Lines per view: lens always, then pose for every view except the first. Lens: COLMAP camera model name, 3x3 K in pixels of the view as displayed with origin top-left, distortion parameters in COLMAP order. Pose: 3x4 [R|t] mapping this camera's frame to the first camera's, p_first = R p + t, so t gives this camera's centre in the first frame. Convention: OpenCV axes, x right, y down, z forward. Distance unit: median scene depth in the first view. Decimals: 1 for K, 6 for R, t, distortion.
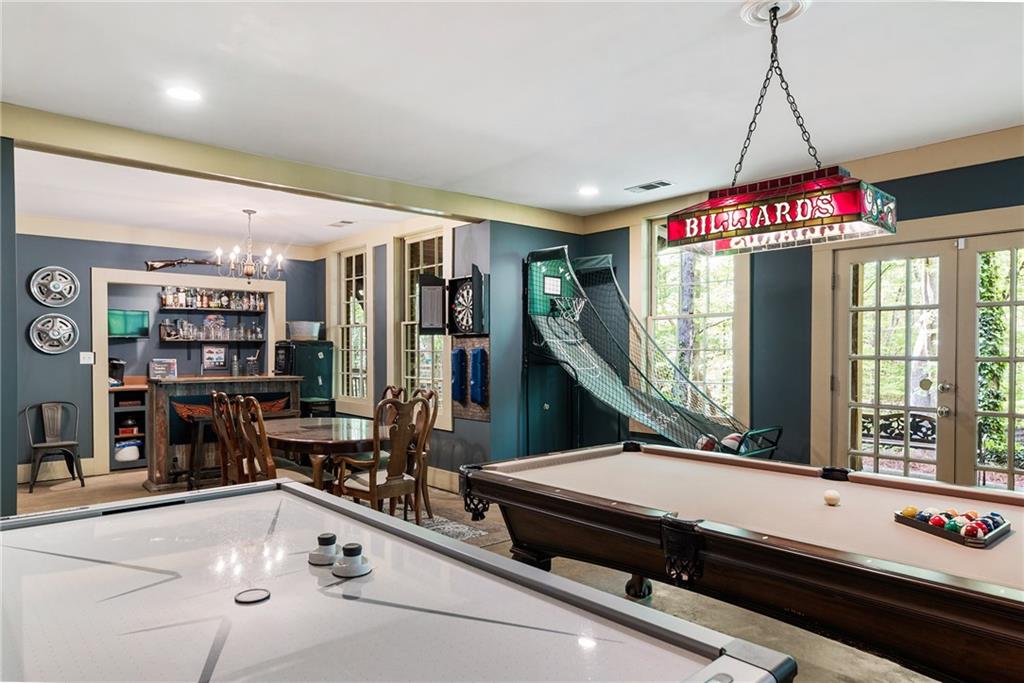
lens RADIAL K [[632.5, 0, 512.1], [0, 632.5, 347.9], [0, 0, 1]] dist [0.003899, 0.000235]
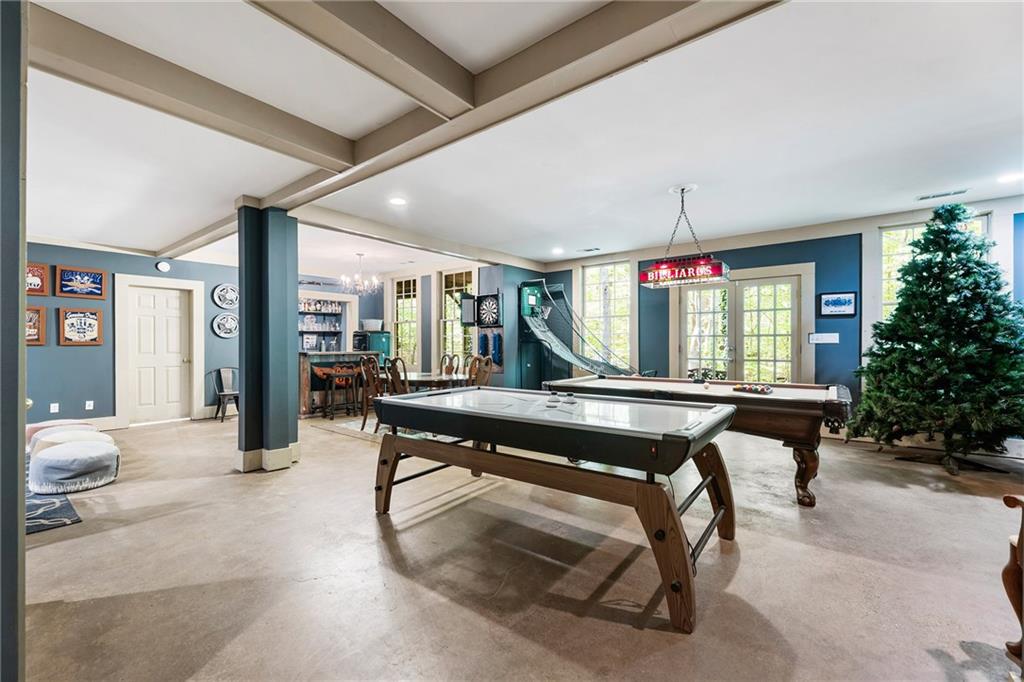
lens RADIAL K [[417.2, 0, 511.5], [0, 417.2, 339.5], [0, 0, 1]] dist [0.000403, 0.000016]
pose [[0.984594, -0.002835, 0.174832, -0.211100], [0.003628, 0.999985, -0.004215, 0.022472], [-0.174817, 0.004785, 0.984589, -0.192300]]
